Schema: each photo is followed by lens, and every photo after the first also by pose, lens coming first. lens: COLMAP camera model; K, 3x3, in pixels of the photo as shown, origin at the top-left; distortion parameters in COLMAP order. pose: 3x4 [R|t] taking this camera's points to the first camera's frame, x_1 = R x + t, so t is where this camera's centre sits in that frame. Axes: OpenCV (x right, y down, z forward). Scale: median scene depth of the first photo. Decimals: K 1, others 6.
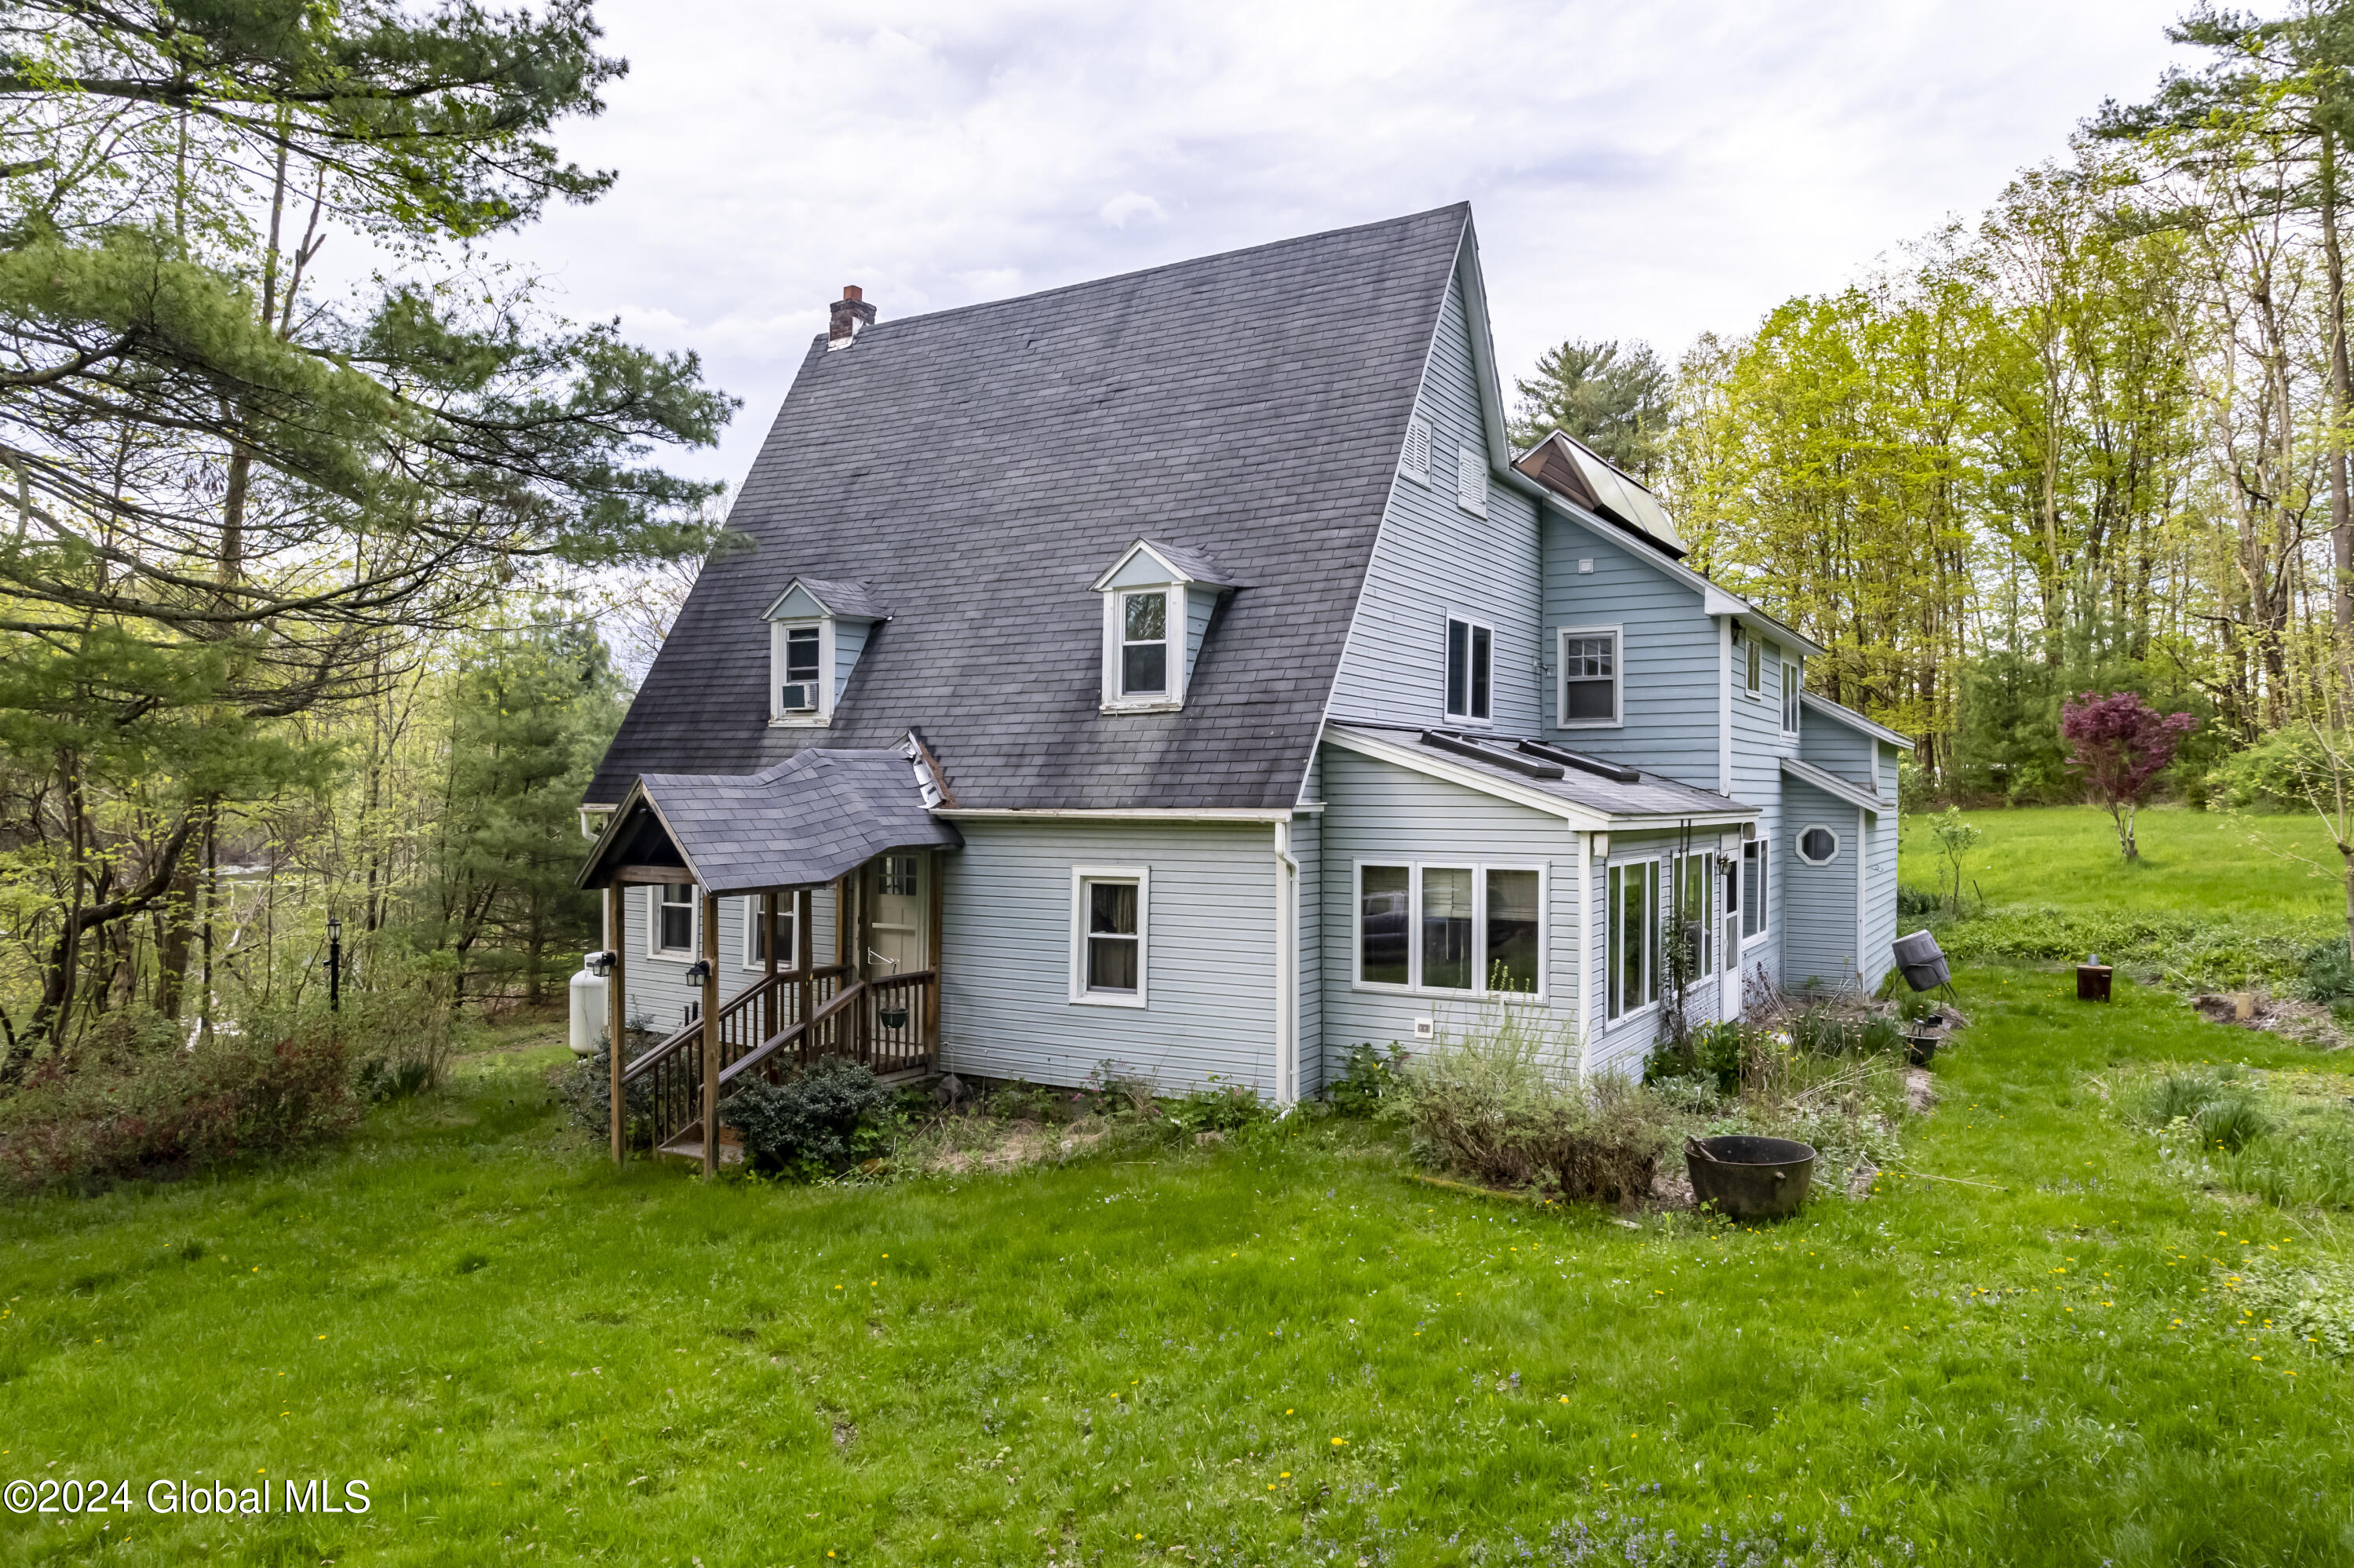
lens RADIAL K [[1487.1, 0, 1175.1], [0, 1487.1, 777.7], [0, 0, 1]] dist [-0.054920, 0.031443]
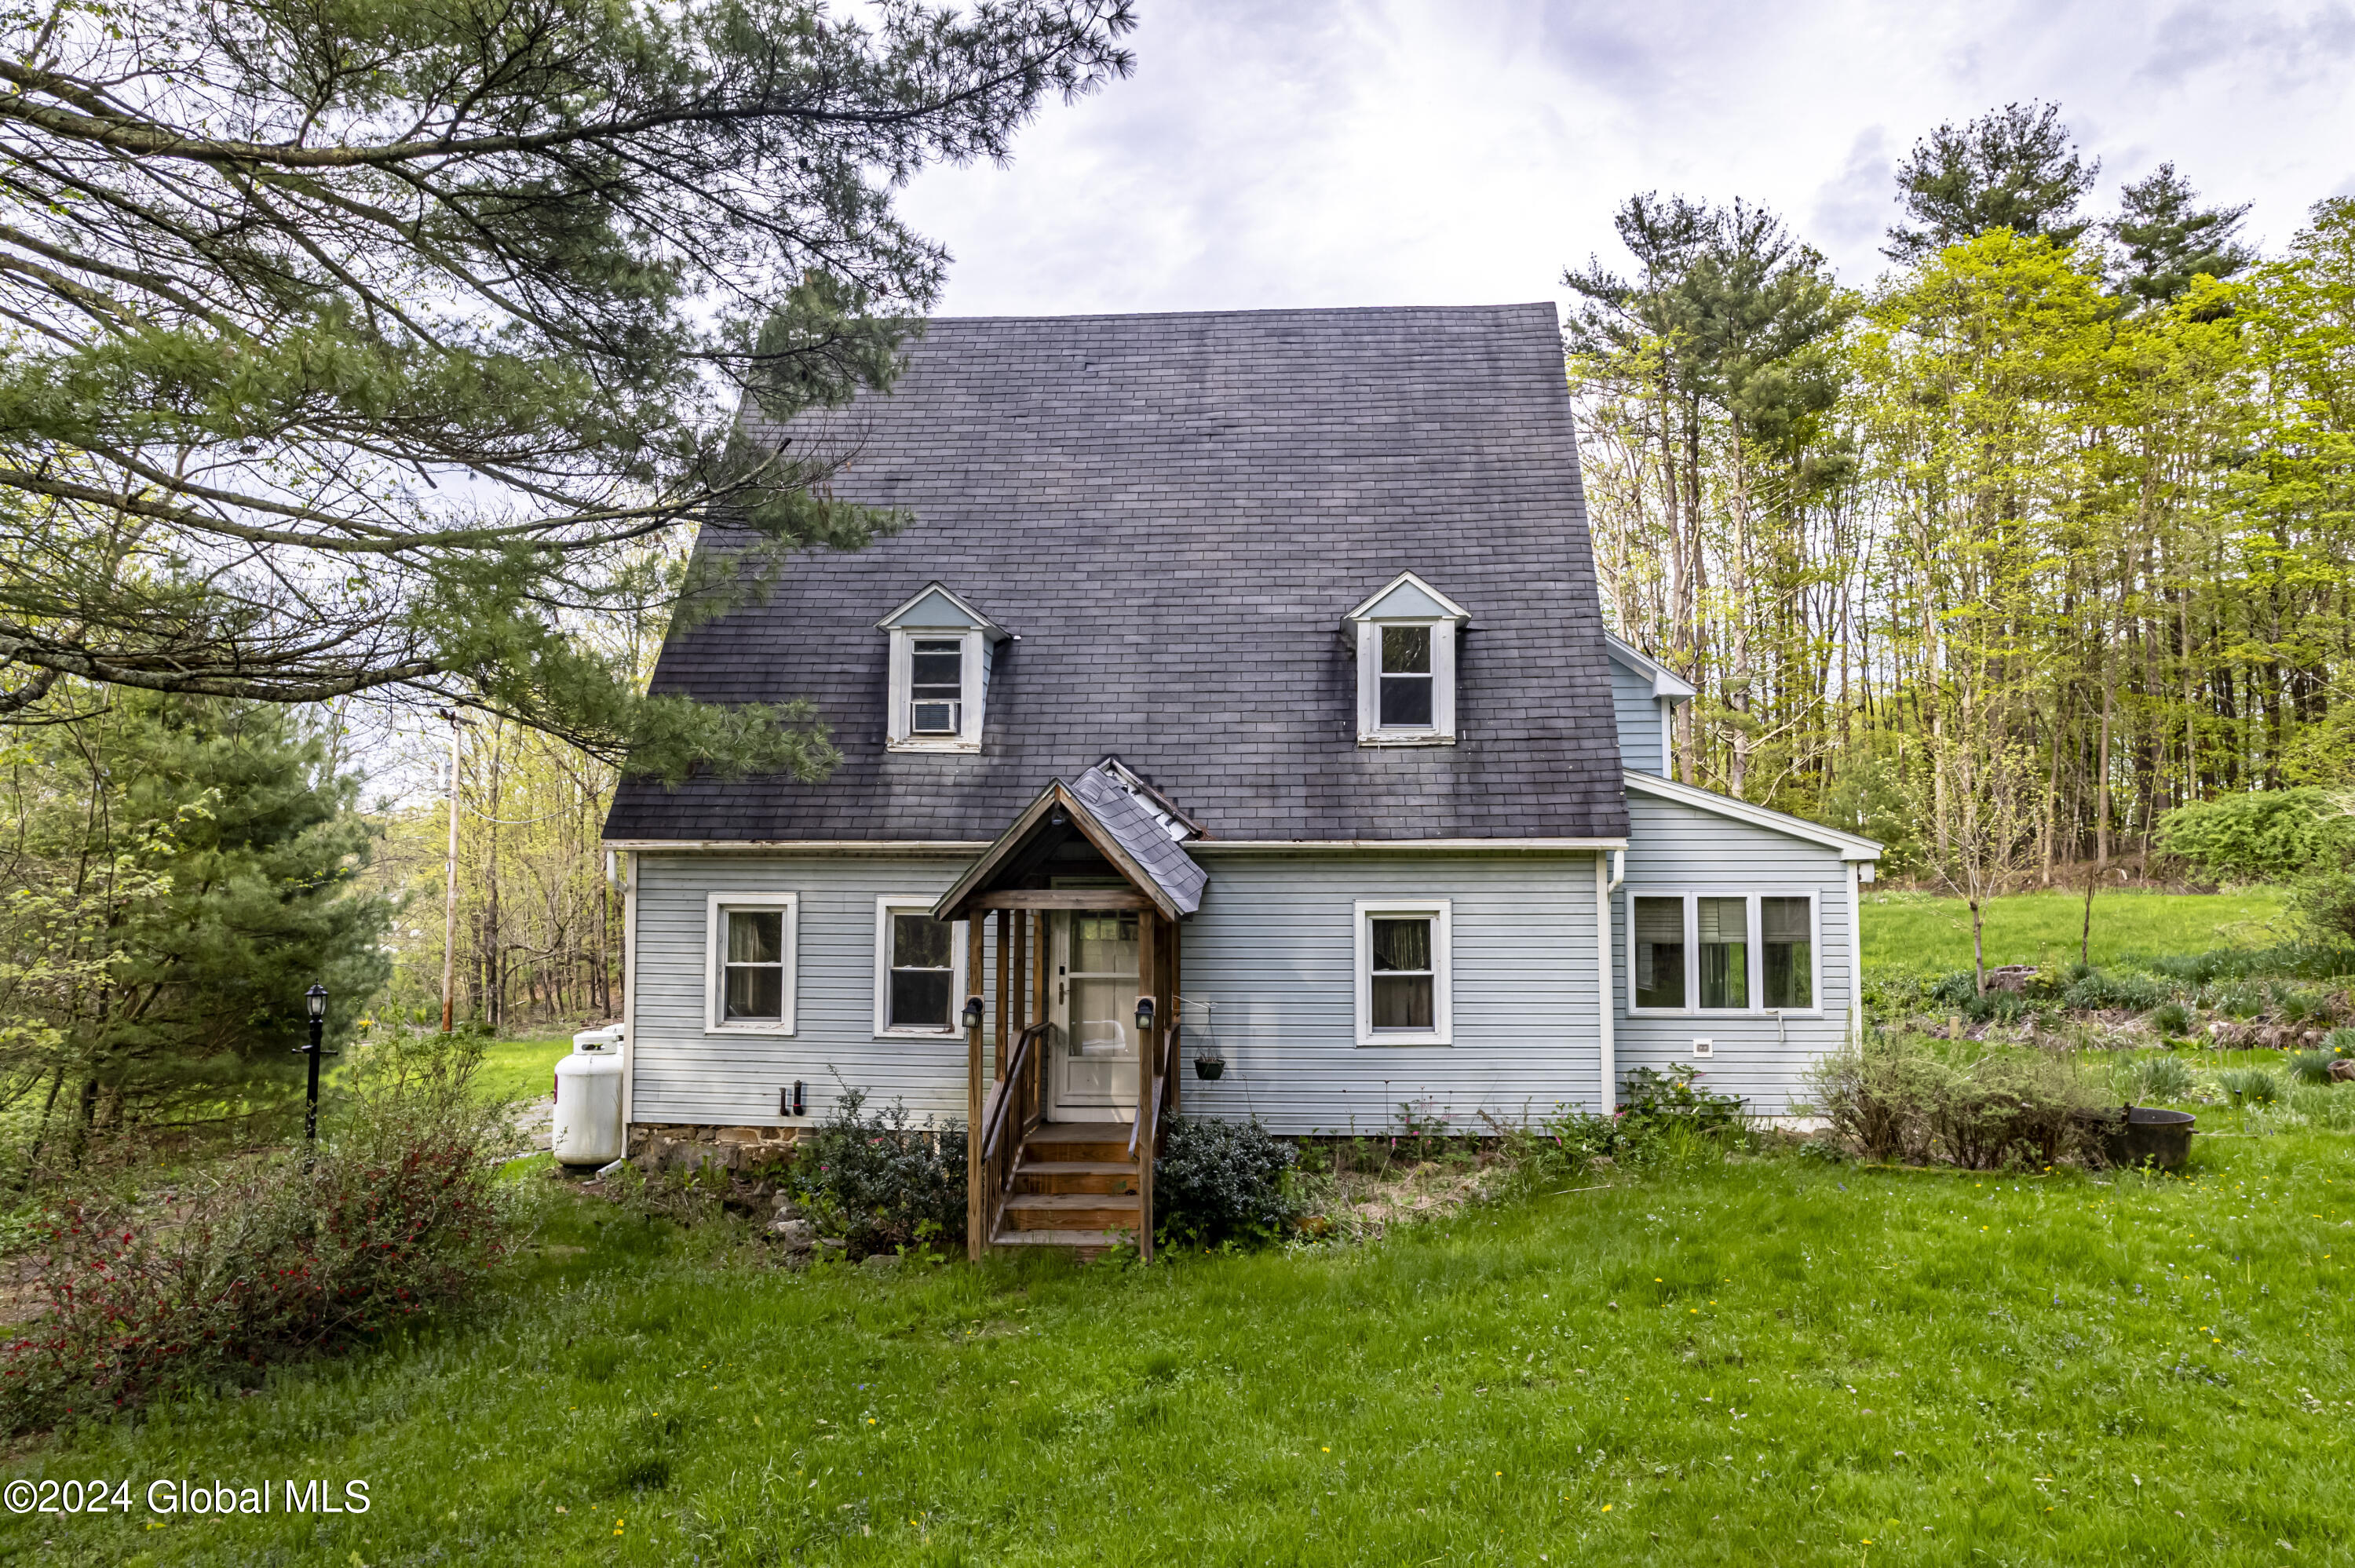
lens RADIAL K [[1487.7, 0, 1179.5], [0, 1487.7, 782.1], [0, 0, 1]] dist [-0.054920, 0.031443]
pose [[0.895579, 0.038926, 0.443197, -0.598783], [-0.006085, 0.997144, -0.075283, 0.056065], [-0.444861, 0.064725, 0.893258, 0.192060]]
